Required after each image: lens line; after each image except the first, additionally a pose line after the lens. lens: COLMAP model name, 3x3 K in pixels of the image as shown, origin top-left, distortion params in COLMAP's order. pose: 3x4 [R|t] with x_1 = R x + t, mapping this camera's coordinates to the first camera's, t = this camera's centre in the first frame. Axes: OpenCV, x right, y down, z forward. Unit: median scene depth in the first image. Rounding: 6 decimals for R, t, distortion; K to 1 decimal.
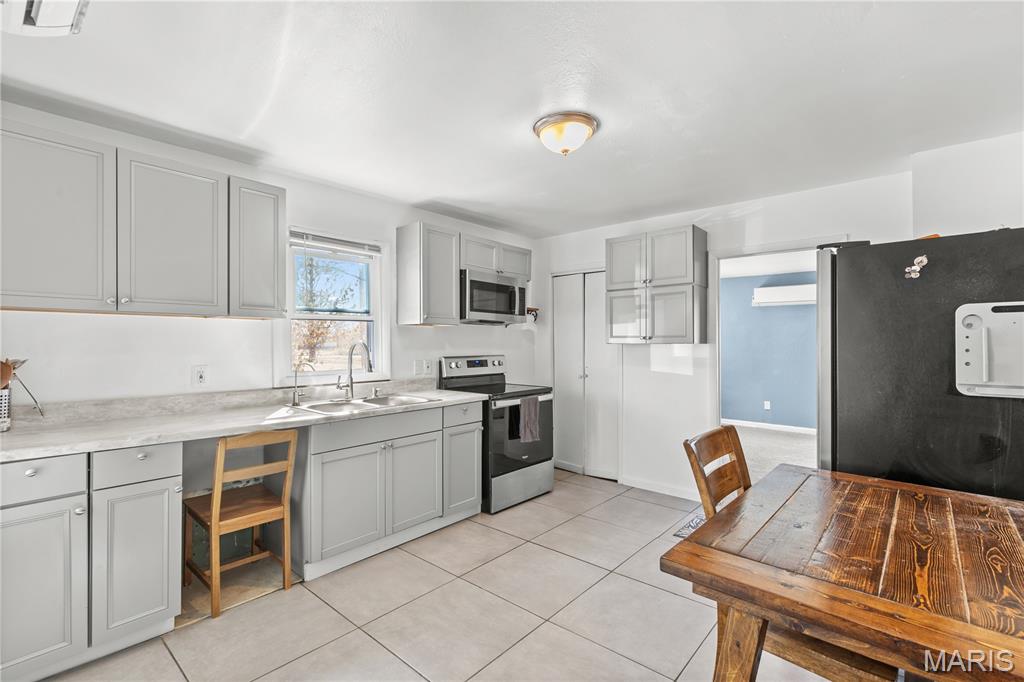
lens RADIAL K [[464.2, 0, 509.1], [0, 464.2, 345.6], [0, 0, 1]] dist [0.001405, 0.000075]
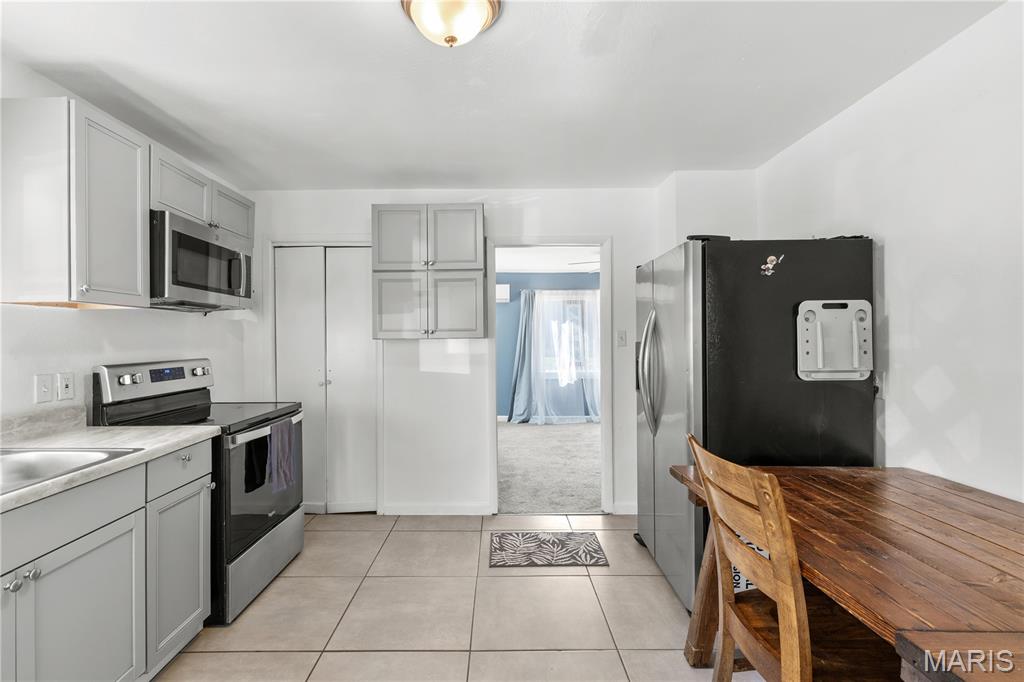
lens RADIAL K [[474.1, 0, 494.2], [0, 474.1, 338.6], [0, 0, 1]] dist [0.001300, -0.000421]
pose [[0.755379, -0.005934, 0.655261, -0.167409], [0.011061, 0.999932, -0.003696, -0.000308], [-0.655195, 0.010039, 0.755393, 0.290926]]
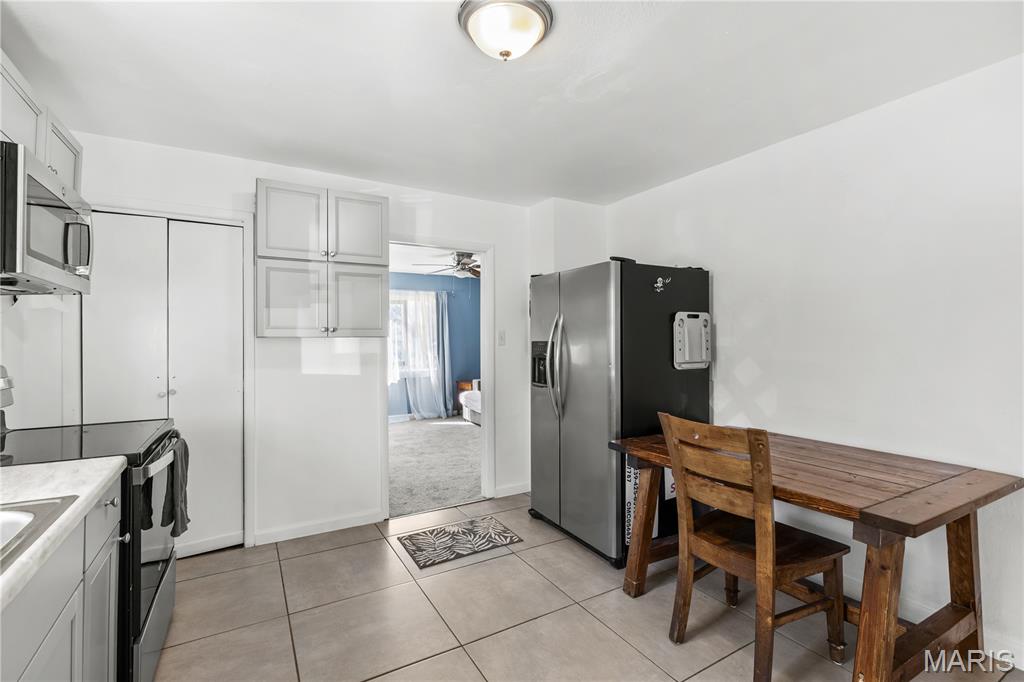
lens RADIAL K [[467.0, 0, 513.8], [0, 467.0, 335.2], [0, 0, 1]] dist [0.000040, -0.000178]
pose [[0.308311, 0.003702, 0.951278, -0.326272], [0.005777, 0.999967, -0.005763, -0.001889], [-0.951268, 0.007272, 0.308280, 0.488558]]
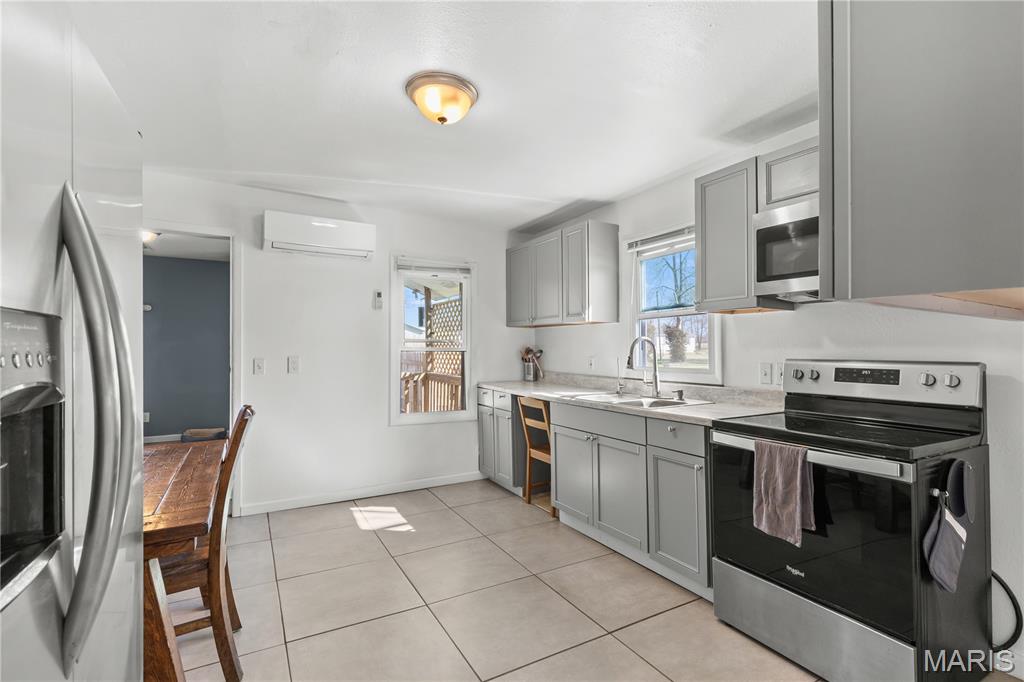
lens RADIAL K [[464.2, 0, 509.1], [0, 464.2, 345.6], [0, 0, 1]] dist [0.001405, 0.000075]
pose [[-0.319368, -0.004625, -0.947619, 0.592080], [-0.006400, 0.999976, -0.002723, 0.010564], [0.947609, 0.005195, -0.319390, 0.882947]]
